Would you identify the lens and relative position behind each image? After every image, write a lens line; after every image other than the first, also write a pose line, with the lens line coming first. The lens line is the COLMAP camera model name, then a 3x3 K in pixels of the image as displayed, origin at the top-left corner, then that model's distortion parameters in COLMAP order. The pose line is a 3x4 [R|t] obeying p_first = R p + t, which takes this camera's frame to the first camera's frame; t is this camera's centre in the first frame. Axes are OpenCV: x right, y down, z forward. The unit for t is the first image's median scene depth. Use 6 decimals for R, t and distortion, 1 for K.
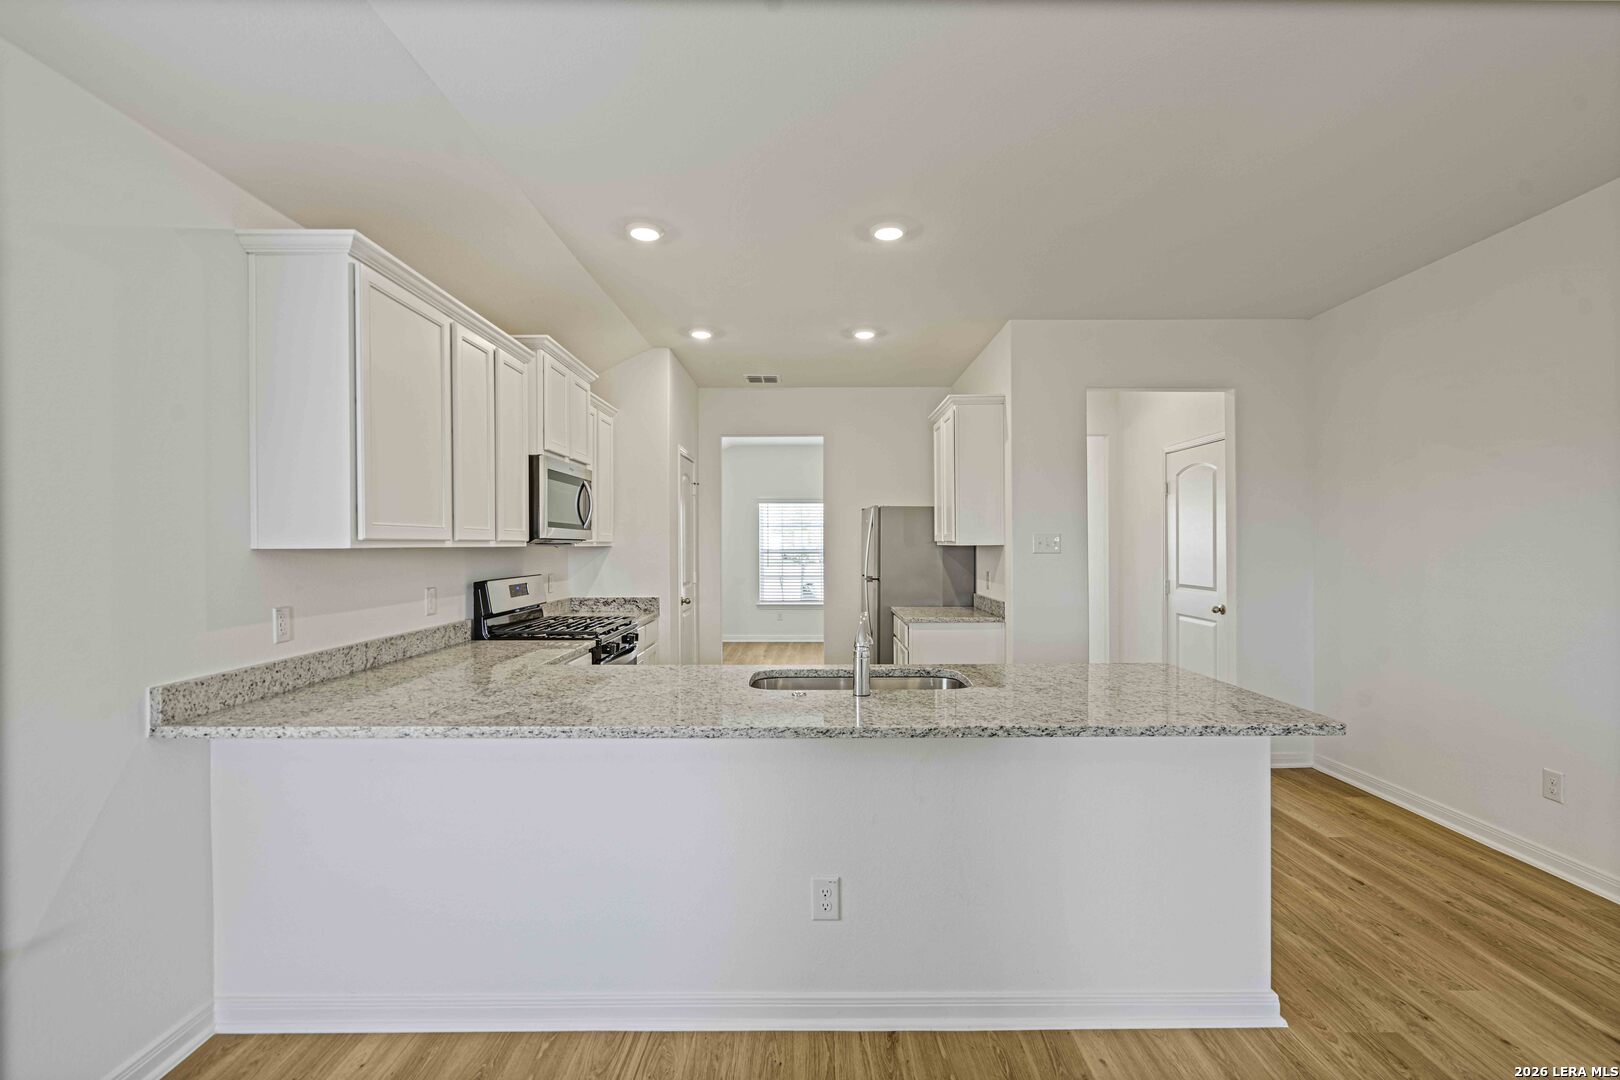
lens RADIAL K [[748.1, 0, 804.6], [0, 748.1, 544.0], [0, 0, 1]] dist [-0.004363, 0.002907]
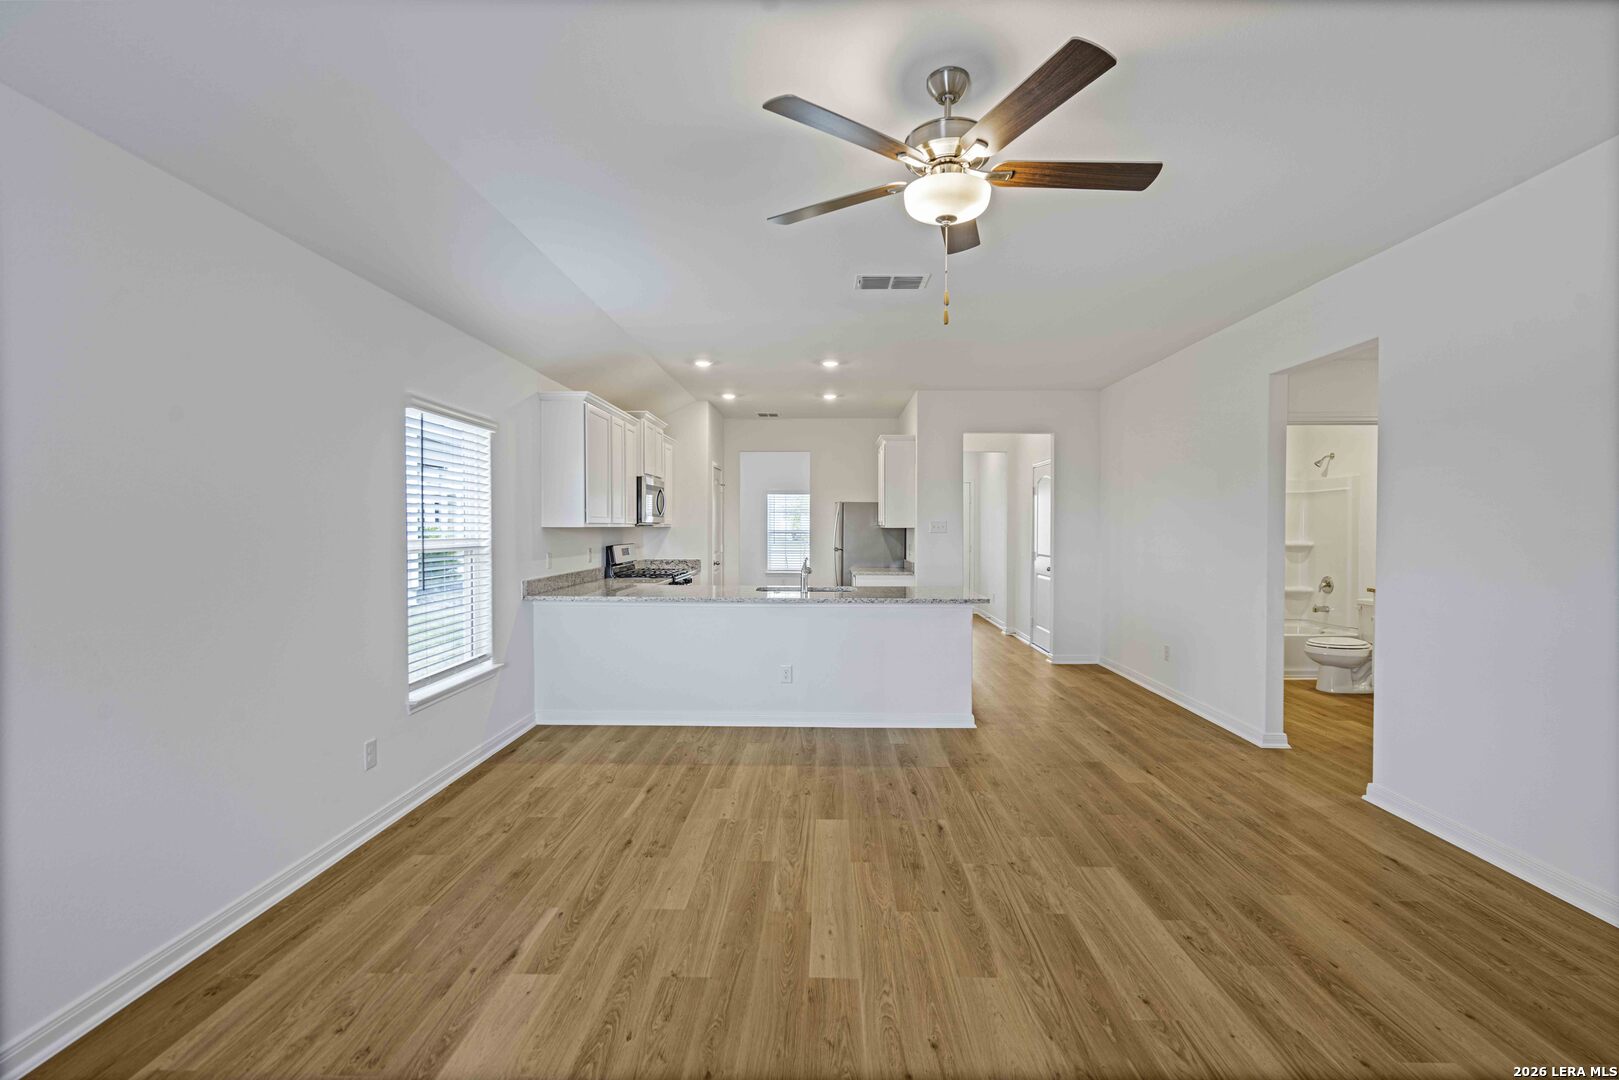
lens RADIAL K [[747.7, 0, 819.0], [0, 747.7, 540.0], [0, 0, 1]] dist [-0.004363, 0.002907]
pose [[0.999974, 0.006575, 0.003039, 0.077095], [-0.006629, 0.999814, 0.018109, -0.000723], [-0.002920, -0.018128, 0.999831, -0.868343]]
